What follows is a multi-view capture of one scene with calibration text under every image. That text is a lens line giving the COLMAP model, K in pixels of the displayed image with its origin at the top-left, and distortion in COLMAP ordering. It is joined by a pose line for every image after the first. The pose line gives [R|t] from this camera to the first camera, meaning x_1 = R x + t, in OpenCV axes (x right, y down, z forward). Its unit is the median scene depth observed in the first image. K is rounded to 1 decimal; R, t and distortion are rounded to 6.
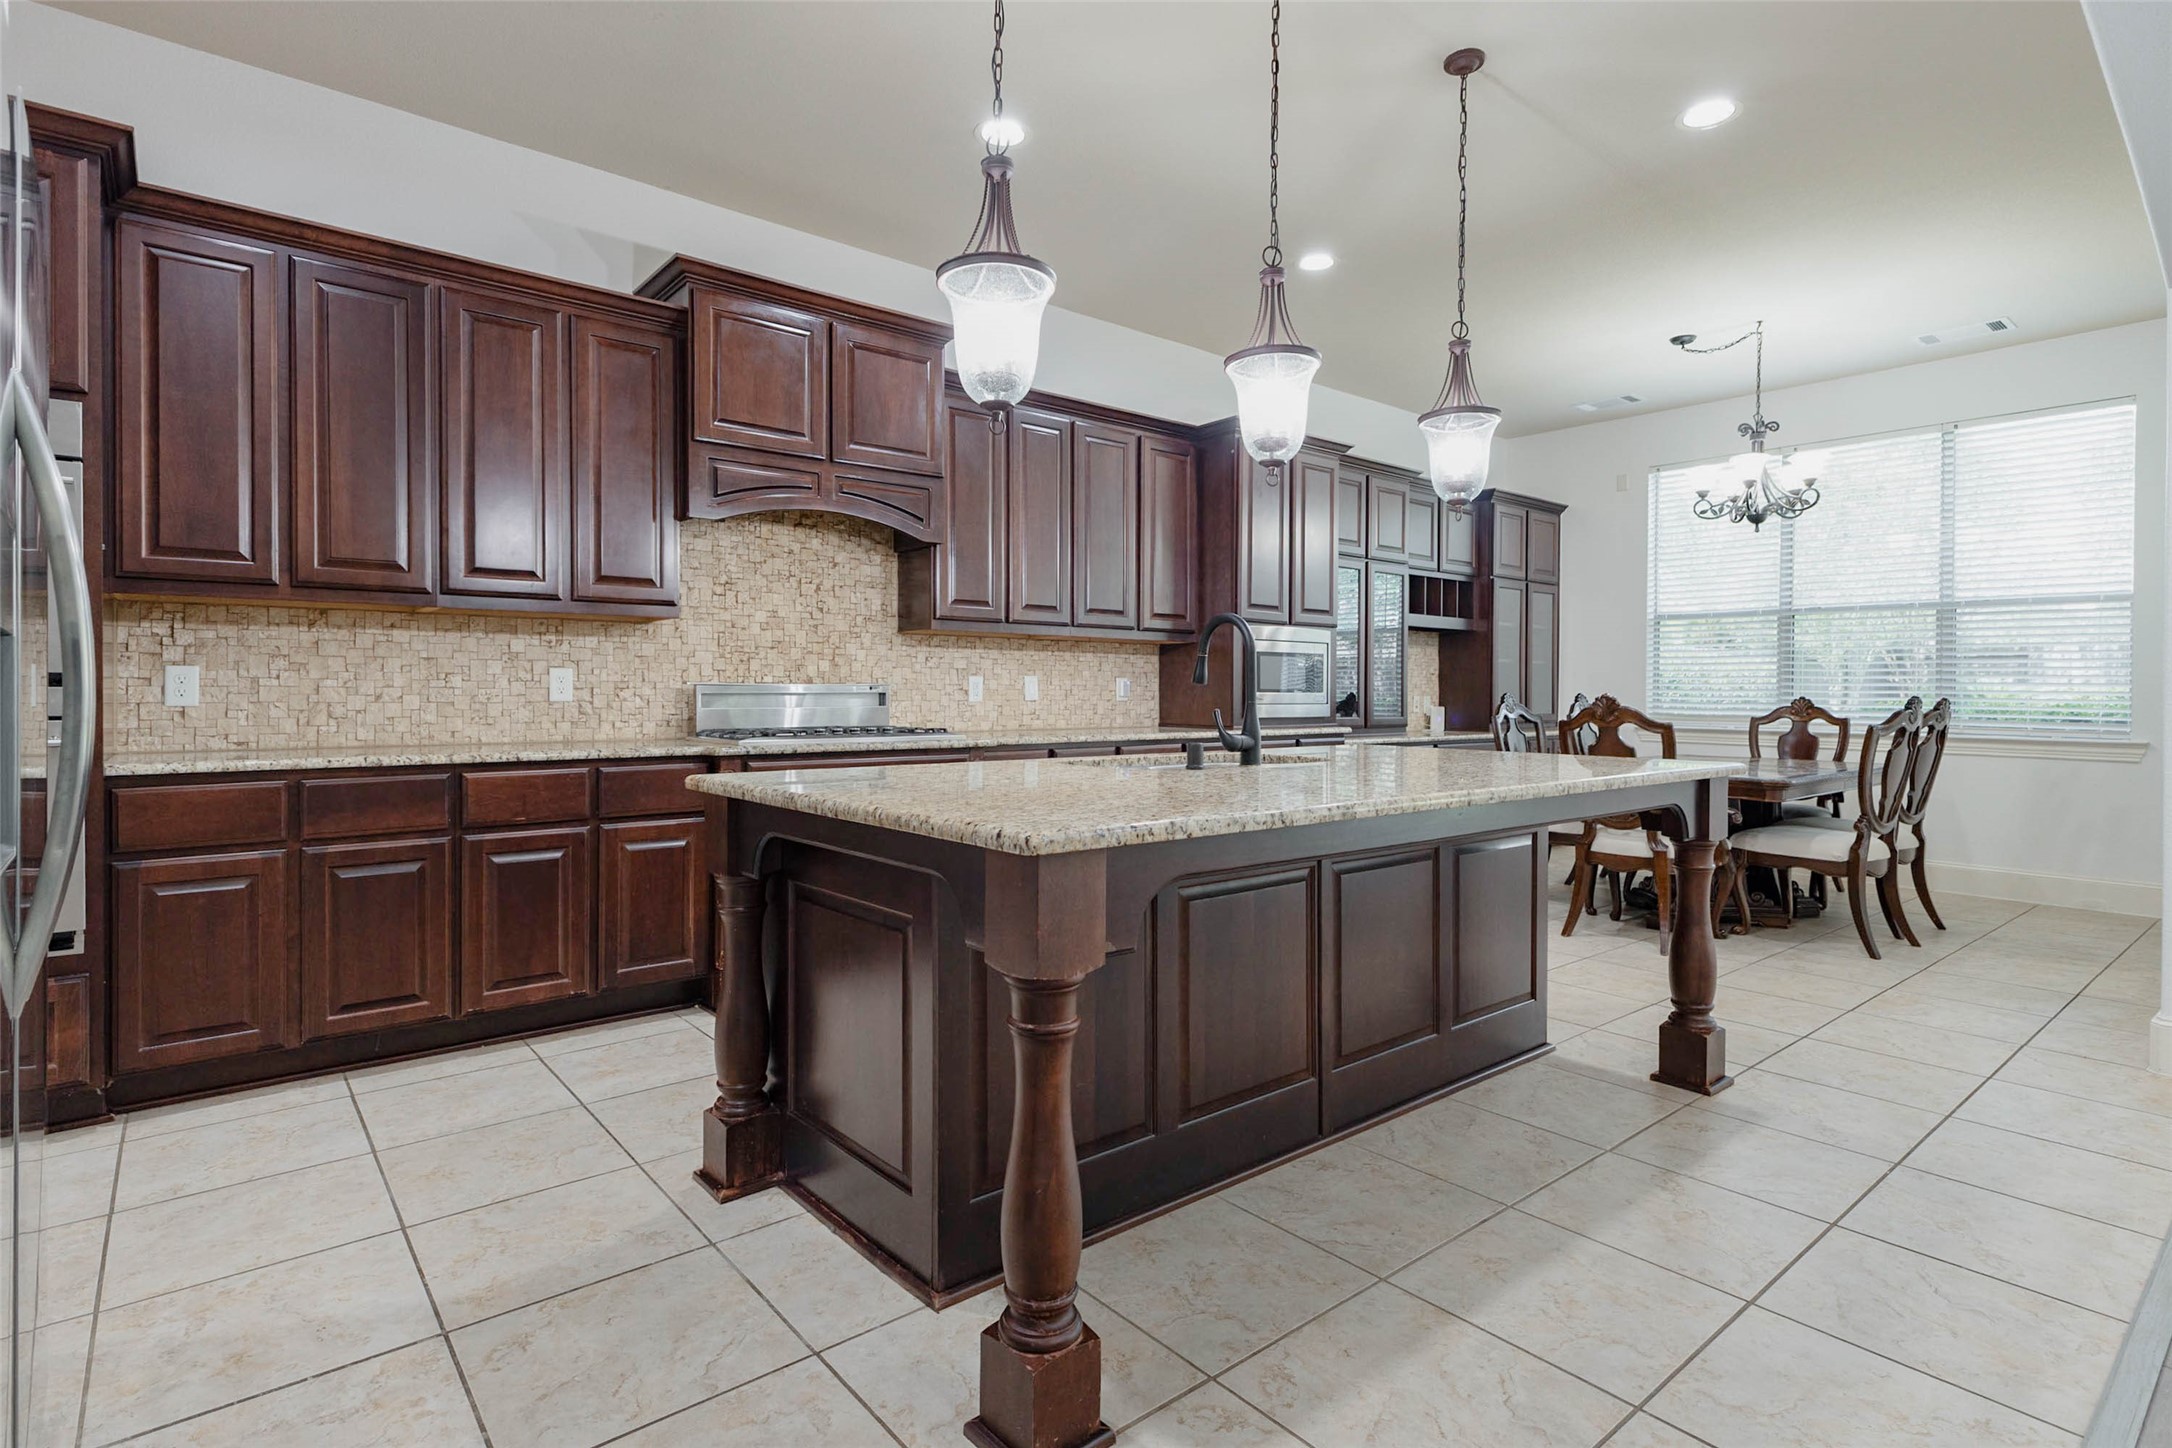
lens RADIAL K [[1067.8, 0, 1086.2], [0, 1067.8, 694.7], [0, 0, 1]] dist [0.016165, -0.003390]
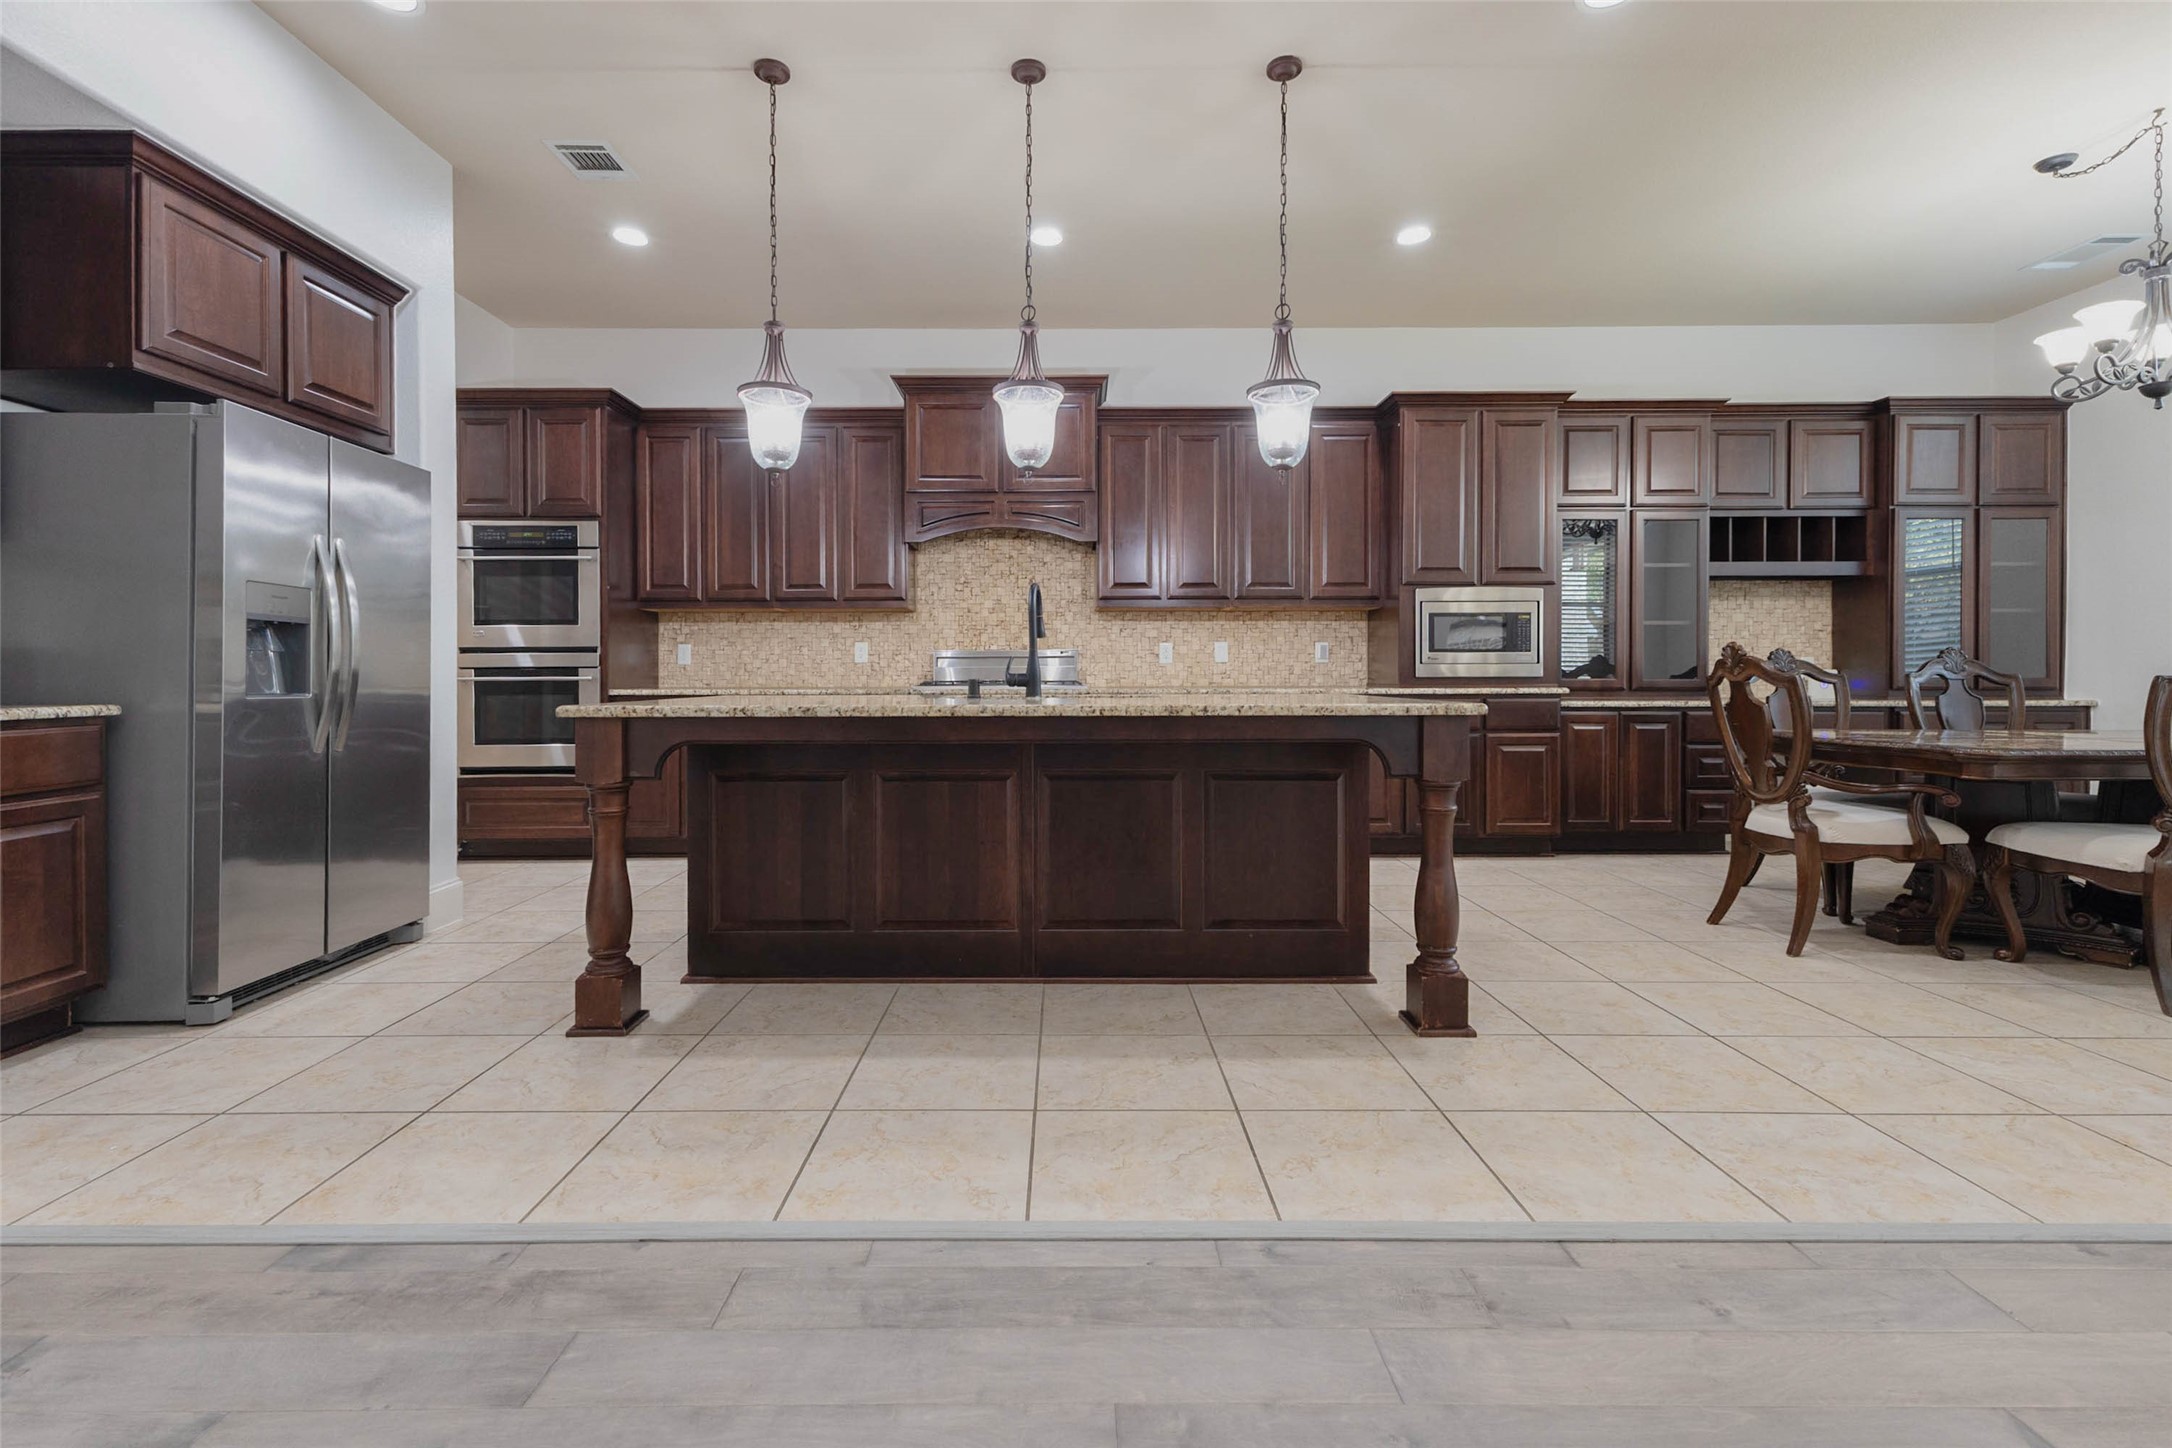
lens RADIAL K [[957.4, 0, 1066.2], [0, 957.4, 675.4], [0, 0, 1]] dist [0.012750, -0.002192]
pose [[0.770304, -0.004301, -0.637663, 0.557294], [0.003344, 0.999991, -0.002705, 0.025084], [0.637668, -0.000049, 0.770311, 0.066977]]
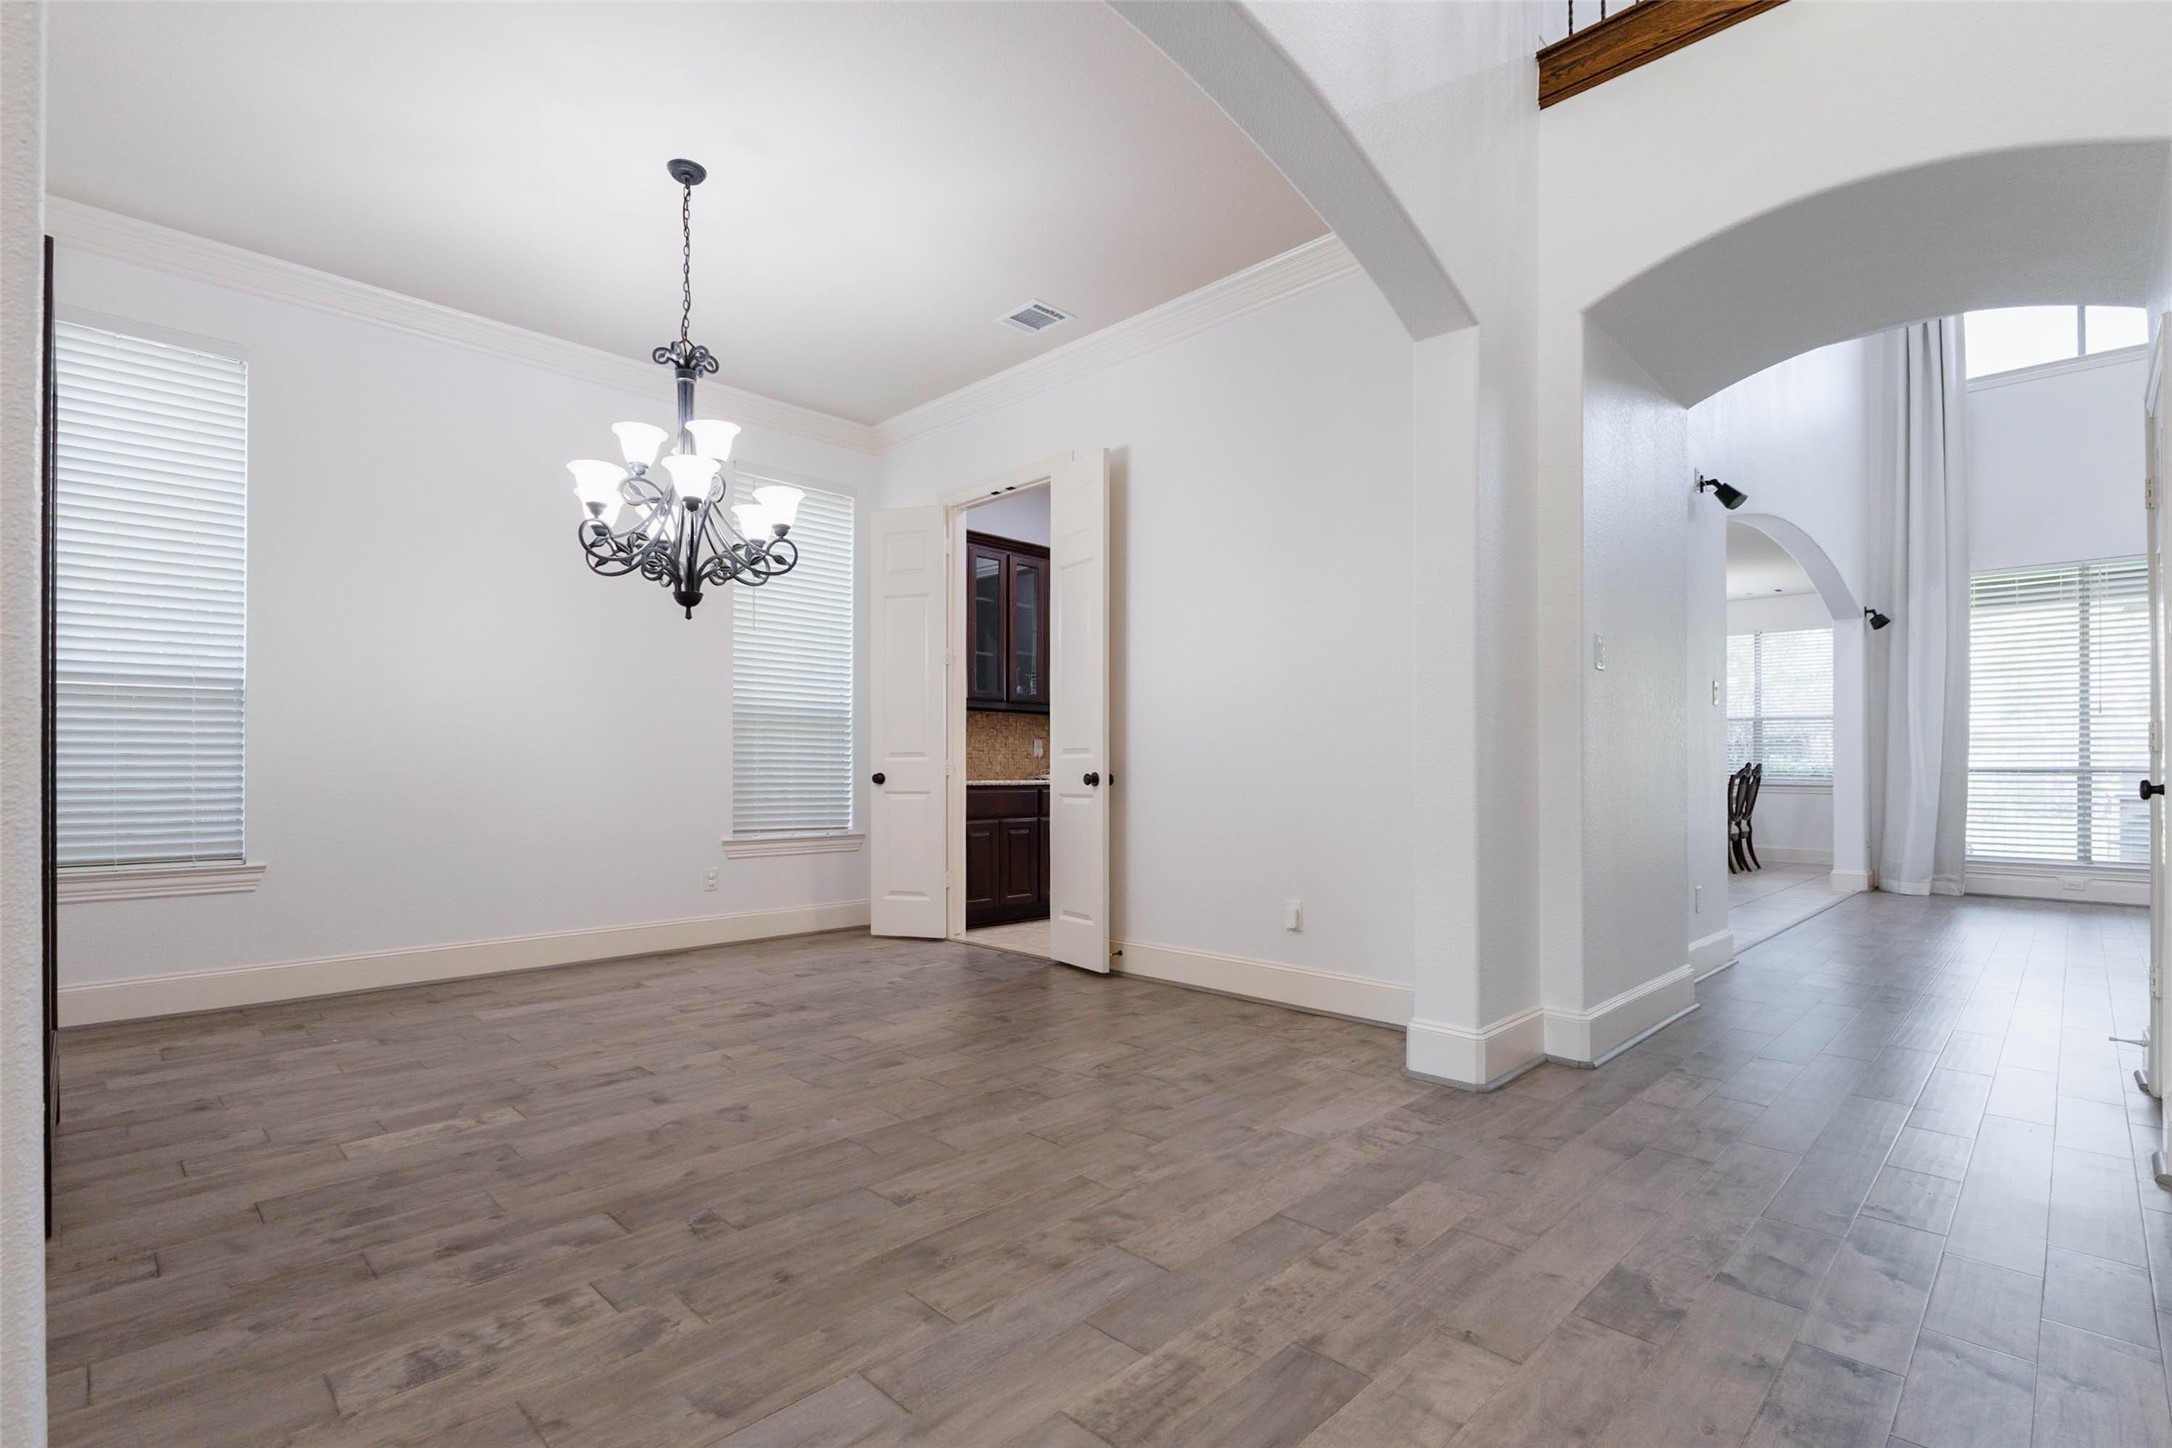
lens RADIAL K [[1018.7, 0, 1071.8], [0, 1018.7, 731.9], [0, 0, 1]] dist [0.000209, -0.000145]
pose [[0.995570, 0.010803, 0.093402, -0.894103], [-0.007777, 0.999435, -0.032698, 0.018827], [-0.093702, 0.031827, 0.995091, -1.056658]]
